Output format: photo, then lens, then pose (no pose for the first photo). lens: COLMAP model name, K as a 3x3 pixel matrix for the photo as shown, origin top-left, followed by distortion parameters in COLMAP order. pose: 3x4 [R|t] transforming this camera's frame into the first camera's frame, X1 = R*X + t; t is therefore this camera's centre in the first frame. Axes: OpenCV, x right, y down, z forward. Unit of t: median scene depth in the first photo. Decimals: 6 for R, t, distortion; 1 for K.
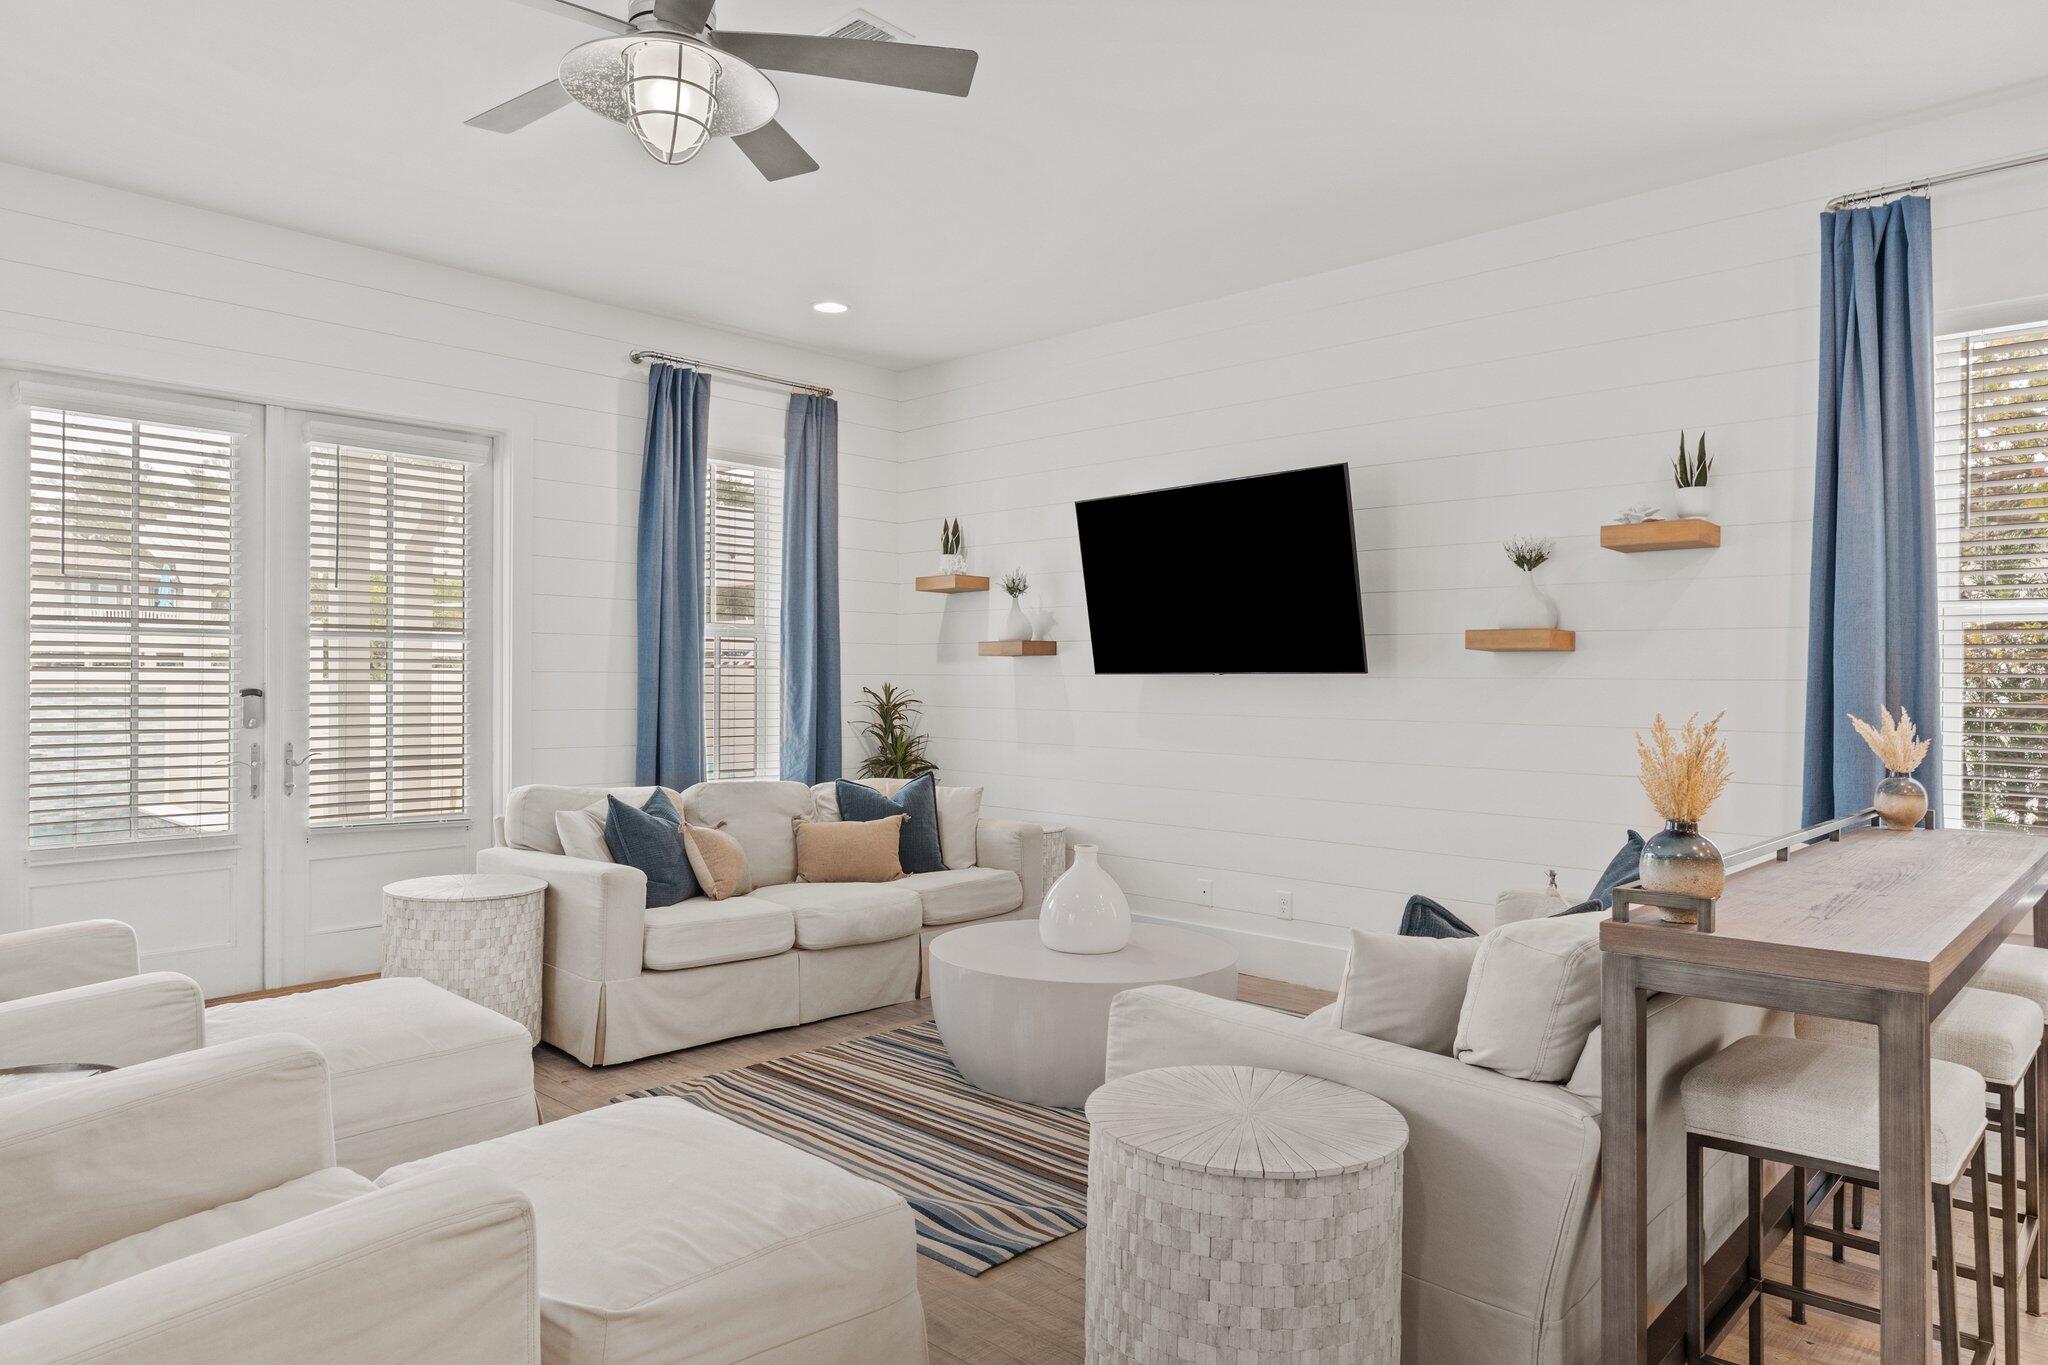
lens RADIAL K [[1255.0, 0, 1009.7], [0, 1255.0, 676.8], [0, 0, 1]] dist [-0.003598, 0.000156]
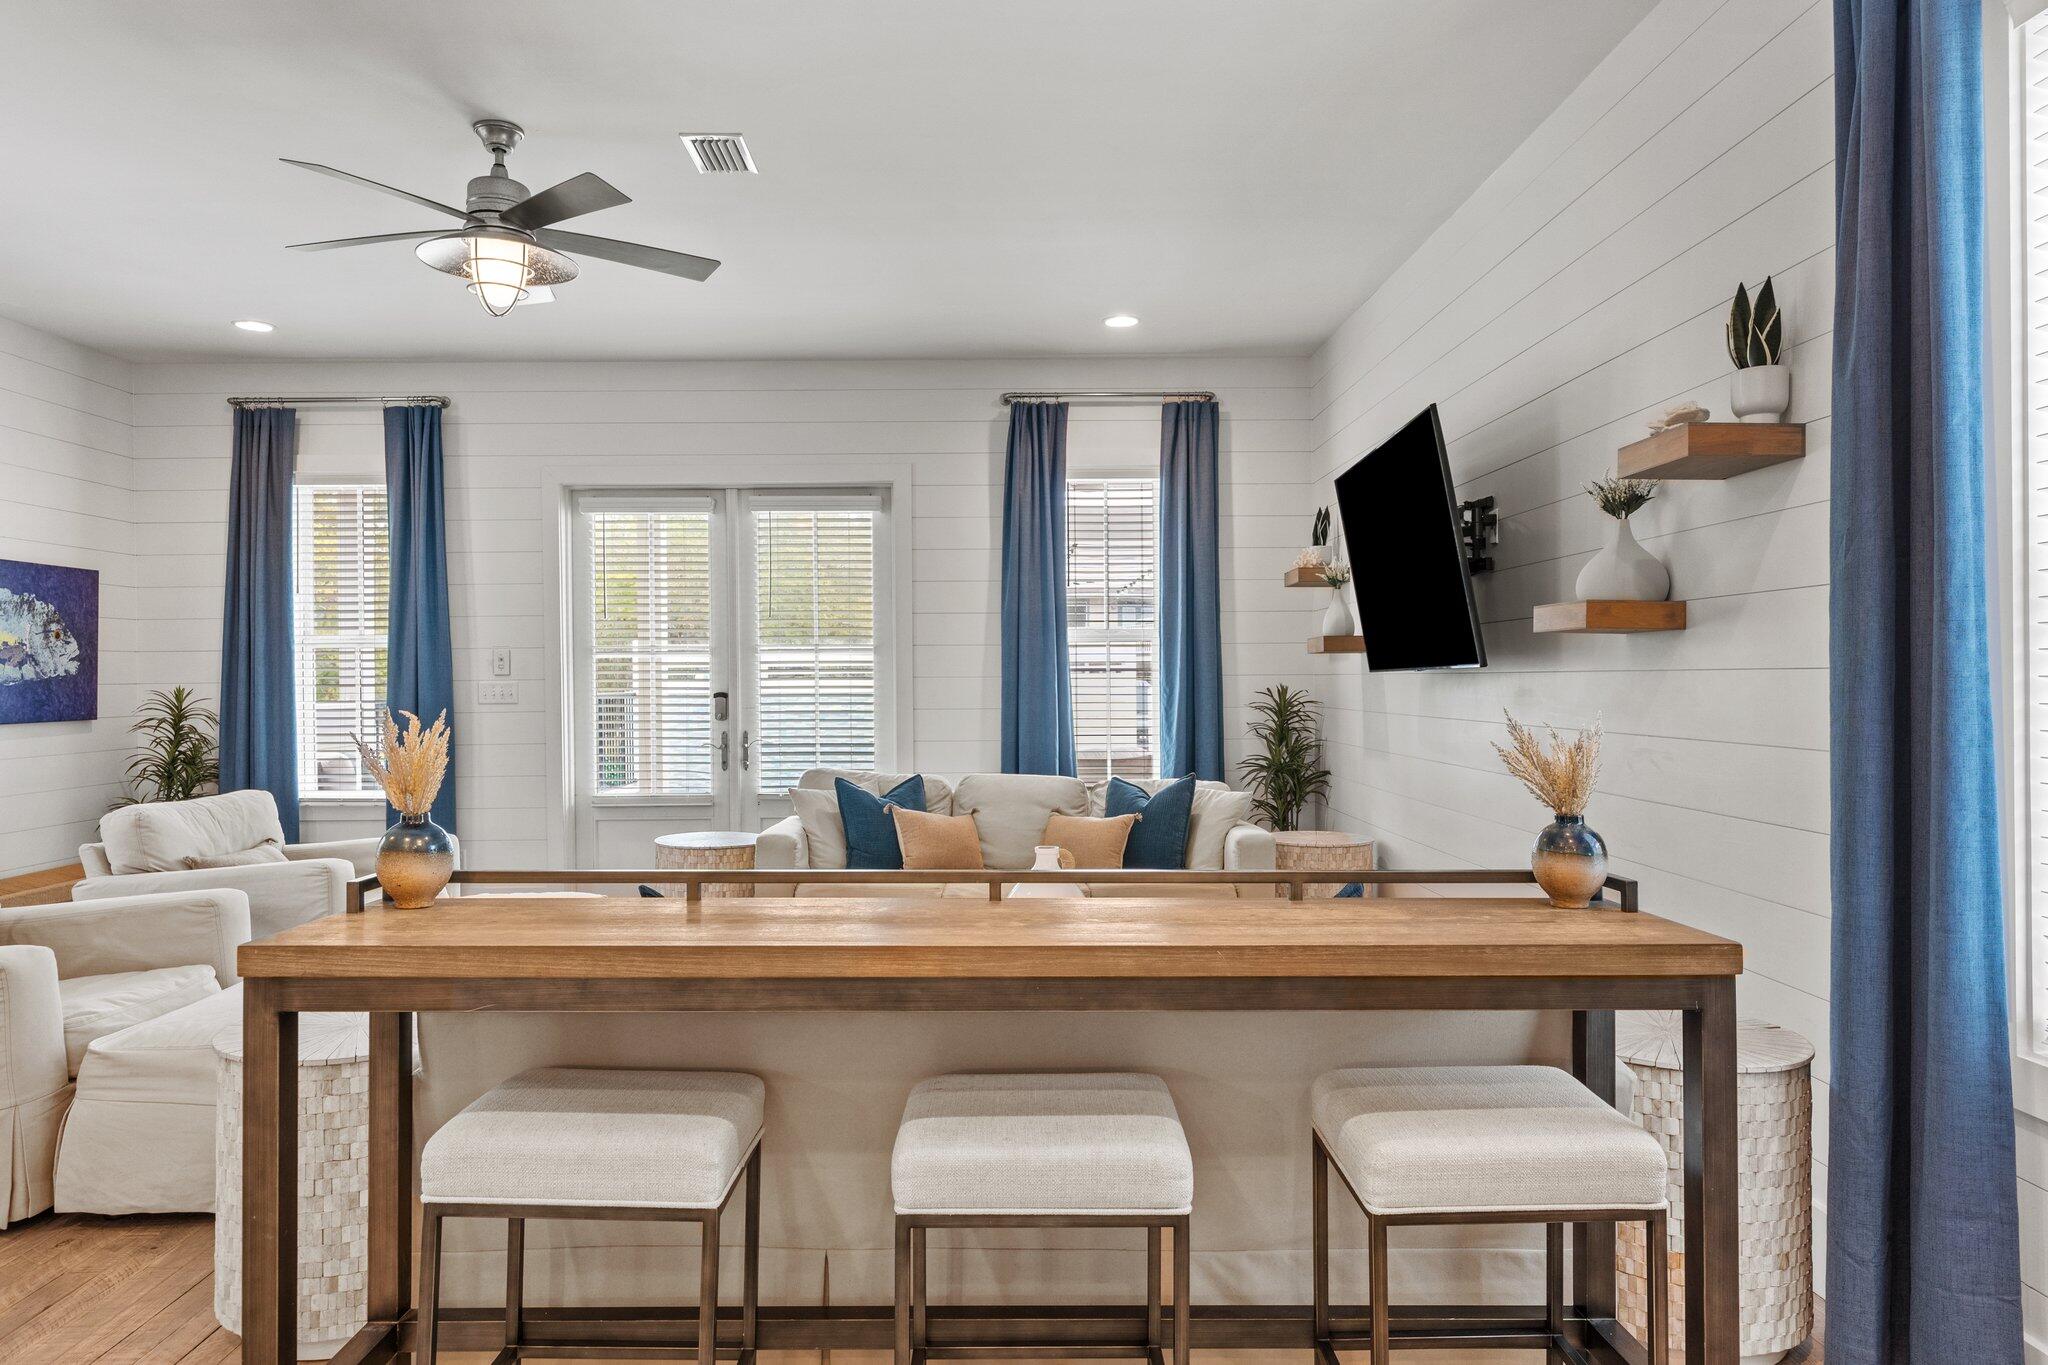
lens RADIAL K [[1275.9, 0, 1017.7], [0, 1275.9, 682.1], [0, 0, 1]] dist [-0.001626, -0.001866]
pose [[0.702279, -0.010173, -0.711829, 0.631631], [0.011497, 0.999930, -0.002947, 0.006176], [0.711809, -0.006115, 0.702347, 0.230297]]
